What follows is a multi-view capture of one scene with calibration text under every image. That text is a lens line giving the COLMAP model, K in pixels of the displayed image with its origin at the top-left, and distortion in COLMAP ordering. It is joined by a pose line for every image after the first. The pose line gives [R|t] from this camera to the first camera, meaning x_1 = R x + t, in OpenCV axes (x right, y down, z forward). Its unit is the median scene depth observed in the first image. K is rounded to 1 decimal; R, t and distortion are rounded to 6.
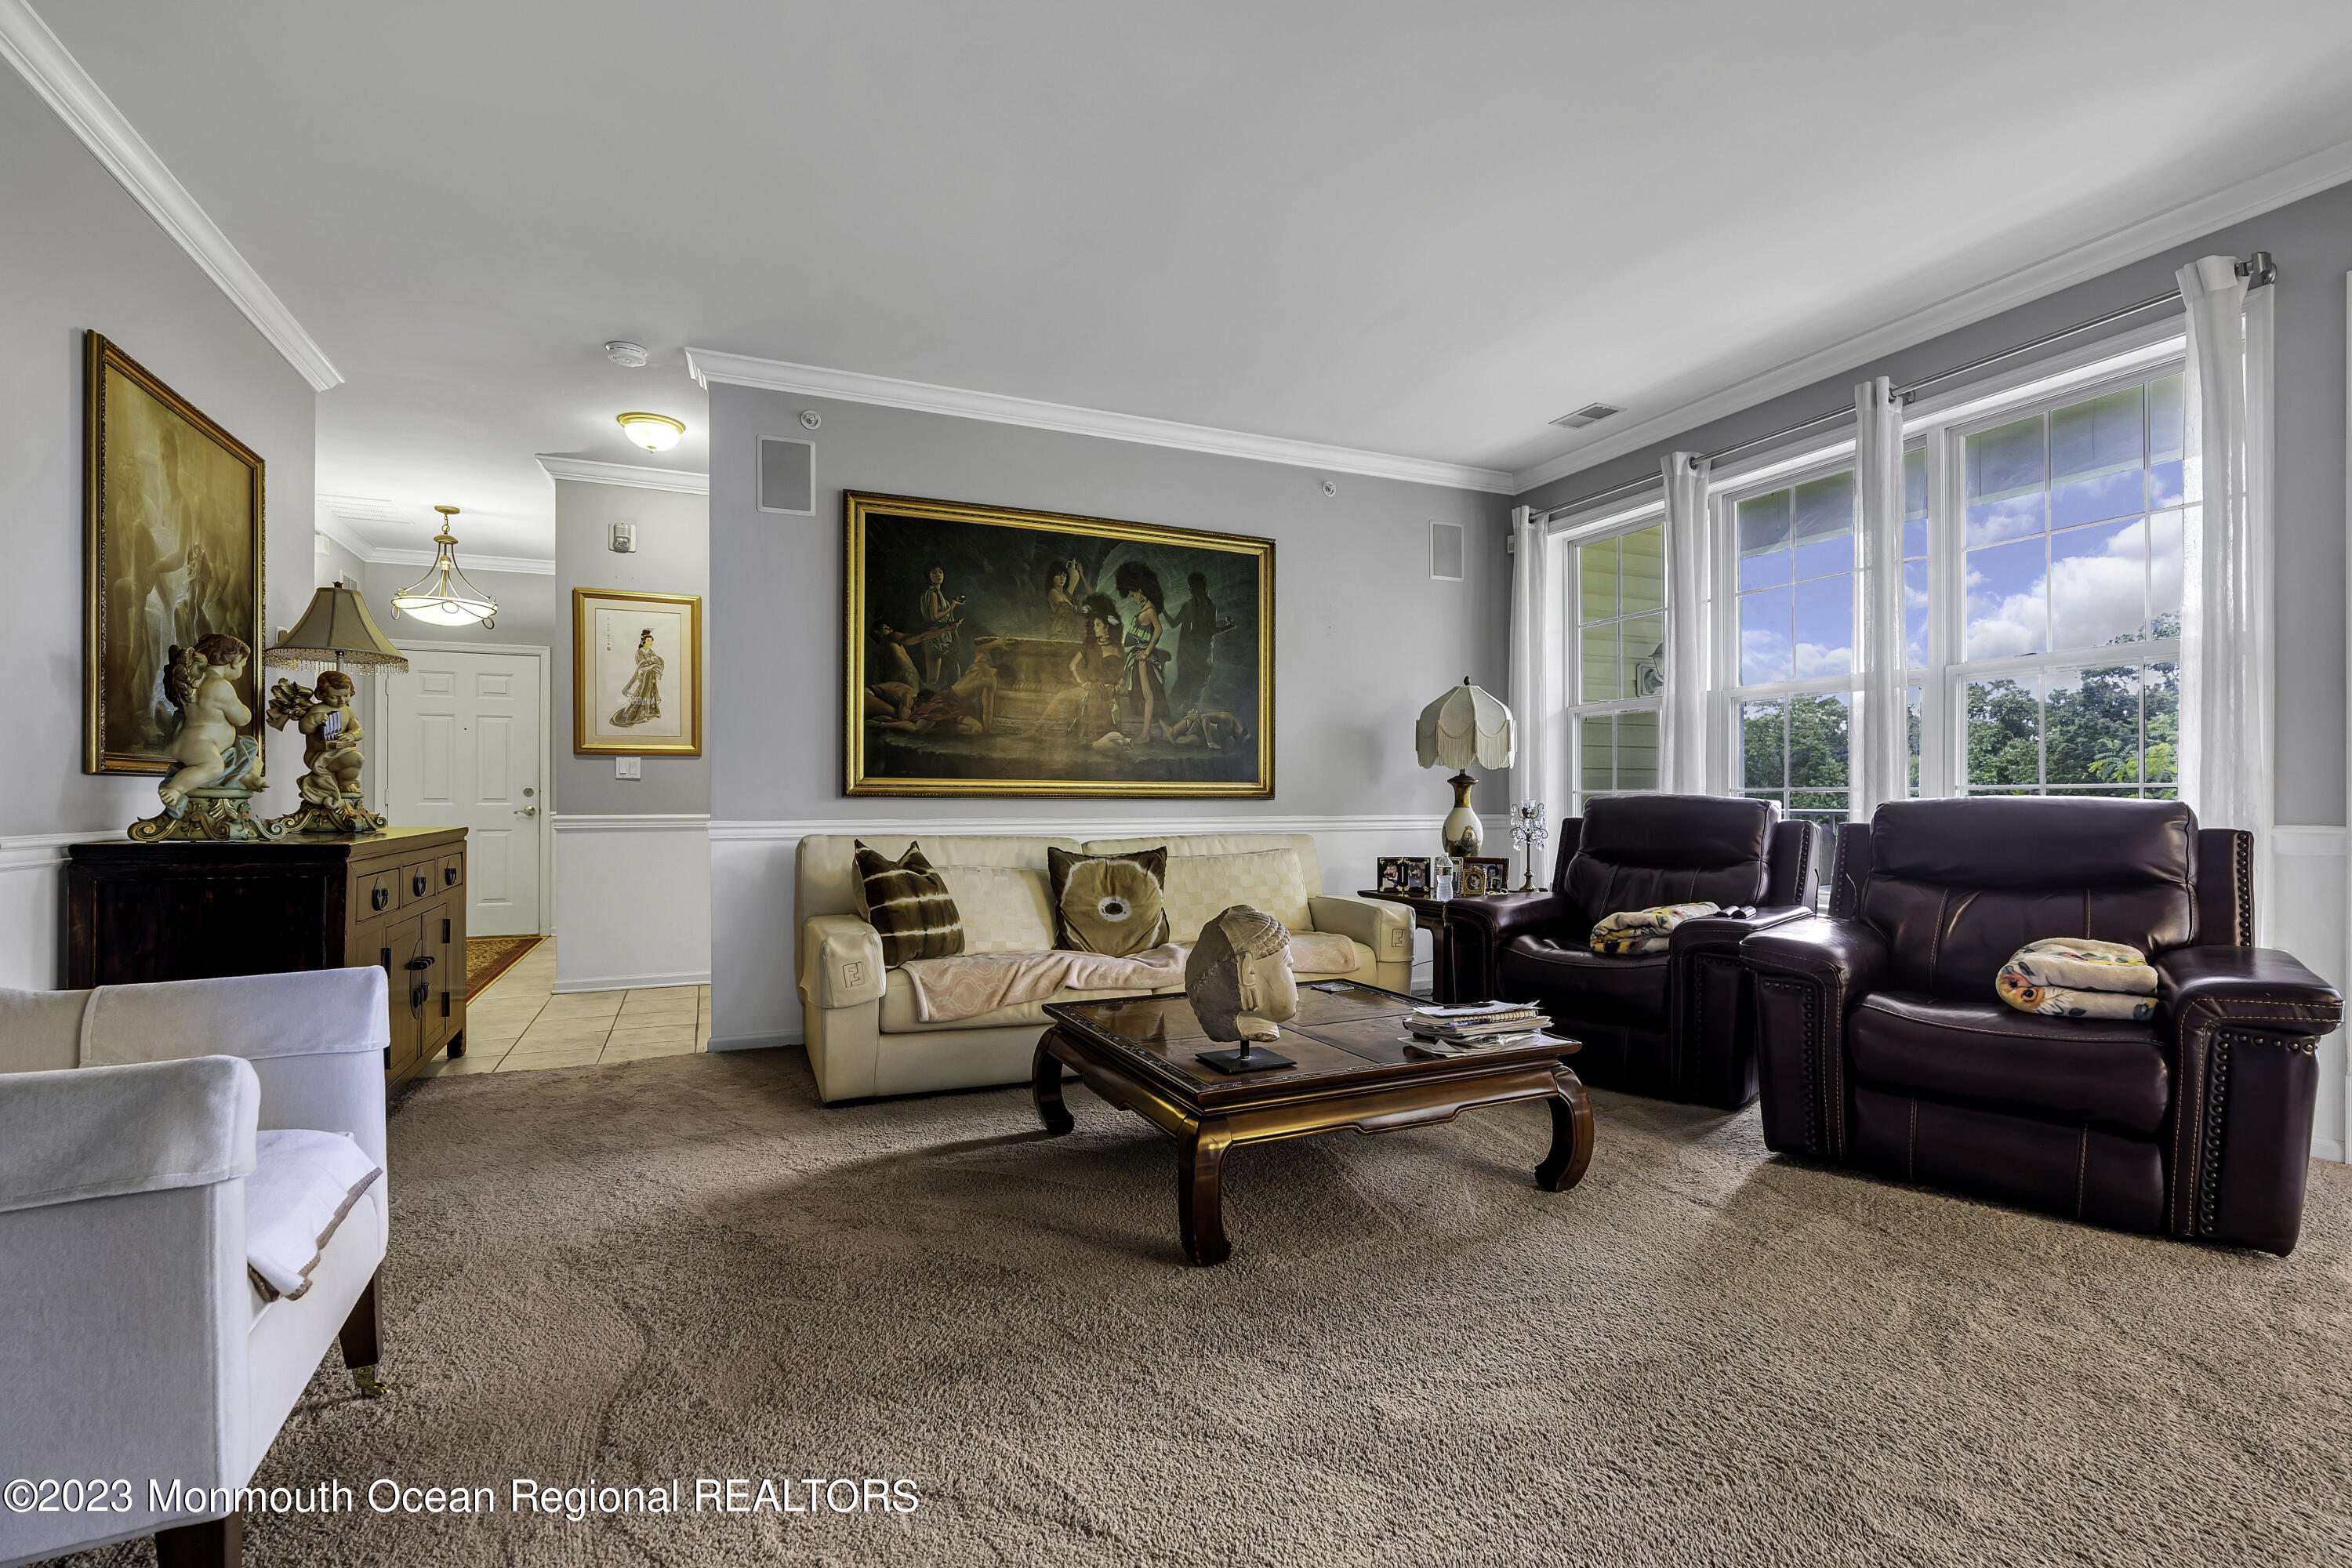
lens RADIAL K [[1074.7, 0, 1187.8], [0, 1074.7, 785.0], [0, 0, 1]] dist [-0.002809, 0.000566]
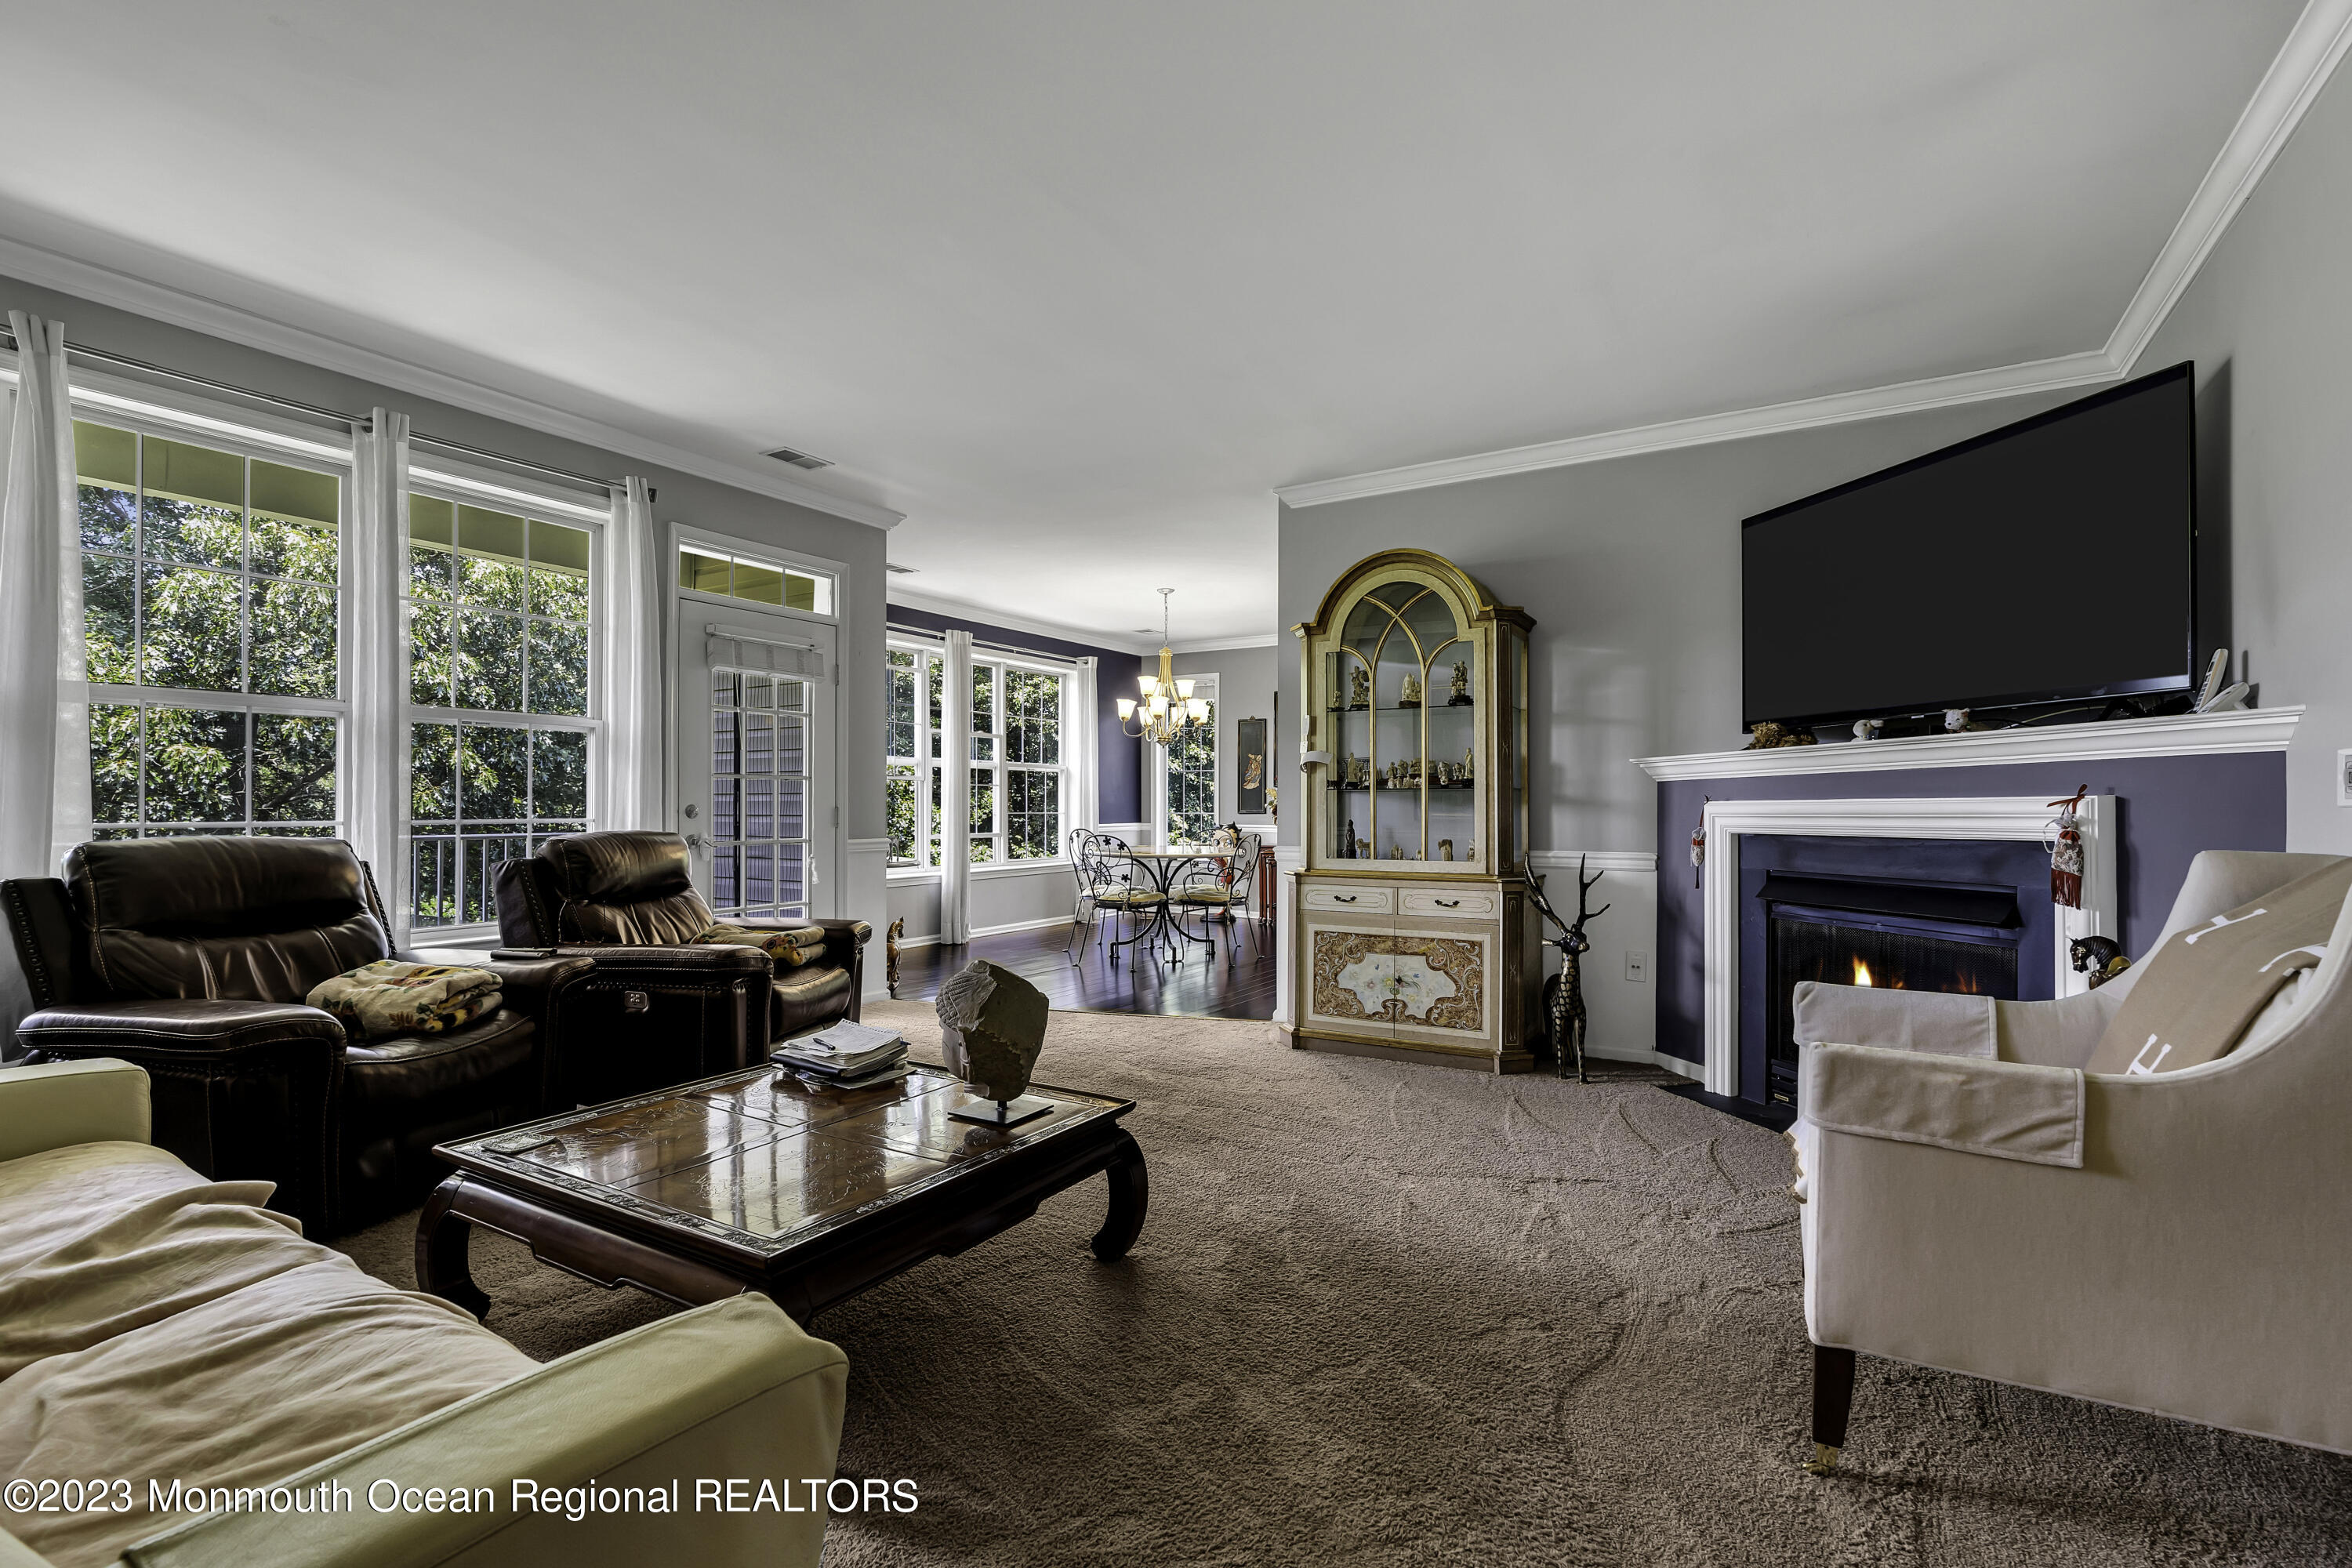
lens RADIAL K [[1074.7, 0, 1179.6], [0, 1074.7, 801.3], [0, 0, 1]] dist [-0.002809, 0.000566]
pose [[-0.568130, 0.020604, 0.822681, -0.565269], [0.004915, 0.999754, -0.021645, 0.006434], [-0.822924, -0.008254, -0.568091, 0.957898]]
